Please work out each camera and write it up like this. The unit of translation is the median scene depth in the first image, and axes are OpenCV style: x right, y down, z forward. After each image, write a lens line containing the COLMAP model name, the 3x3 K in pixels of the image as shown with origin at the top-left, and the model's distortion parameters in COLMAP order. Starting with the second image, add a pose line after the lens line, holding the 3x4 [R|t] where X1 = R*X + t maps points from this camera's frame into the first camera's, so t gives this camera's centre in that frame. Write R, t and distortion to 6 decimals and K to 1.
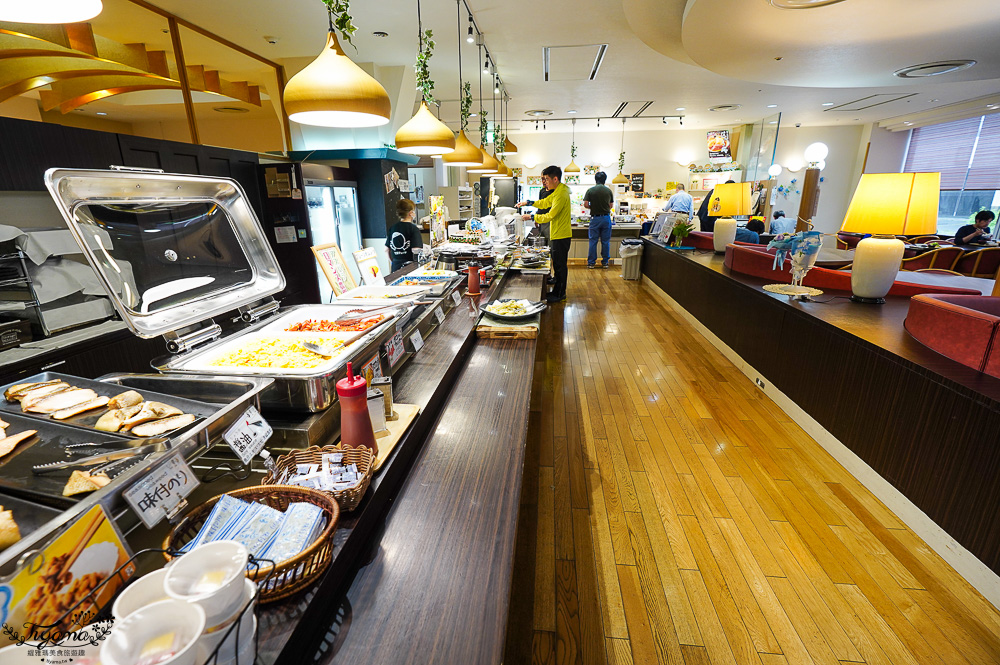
lens RADIAL K [[446.7, 0, 500.0], [0, 446.7, 332.5], [0, 0, 1]] dist [-0.000334, -0.000265]
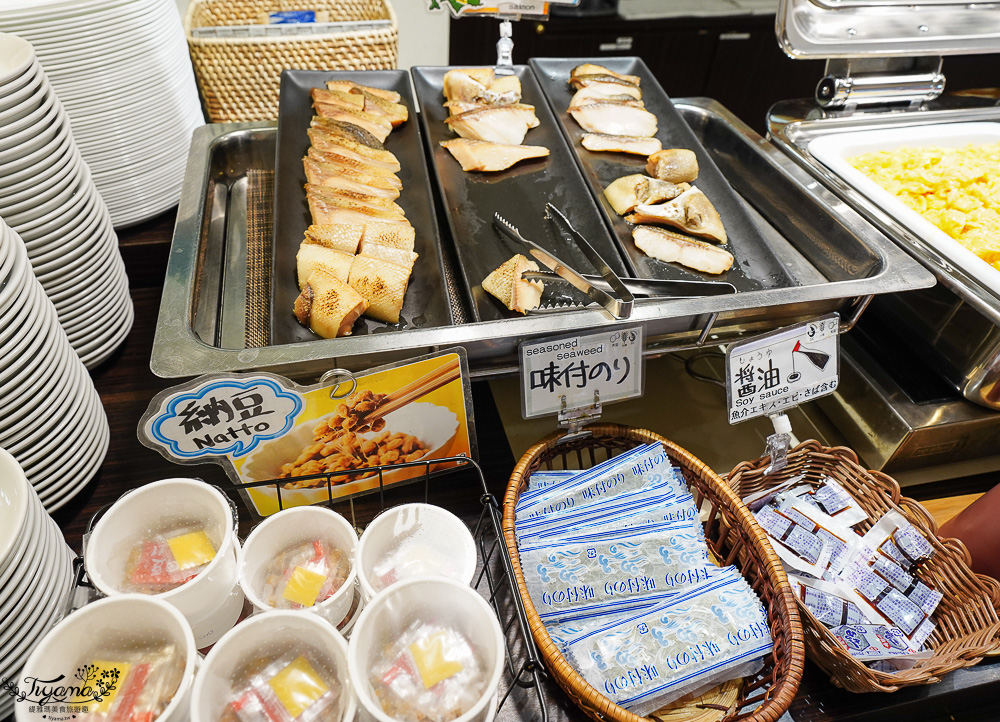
lens RADIAL K [[613.8, 0, 499.6], [0, 613.8, 335.7], [0, 0, 1]] dist [-0.005557, -0.002509]
pose [[0.305625, 0.663480, -0.682925, -0.264832], [-0.305130, 0.747665, 0.589824, -0.064874], [0.901936, 0.028116, 0.430953, 0.501066]]
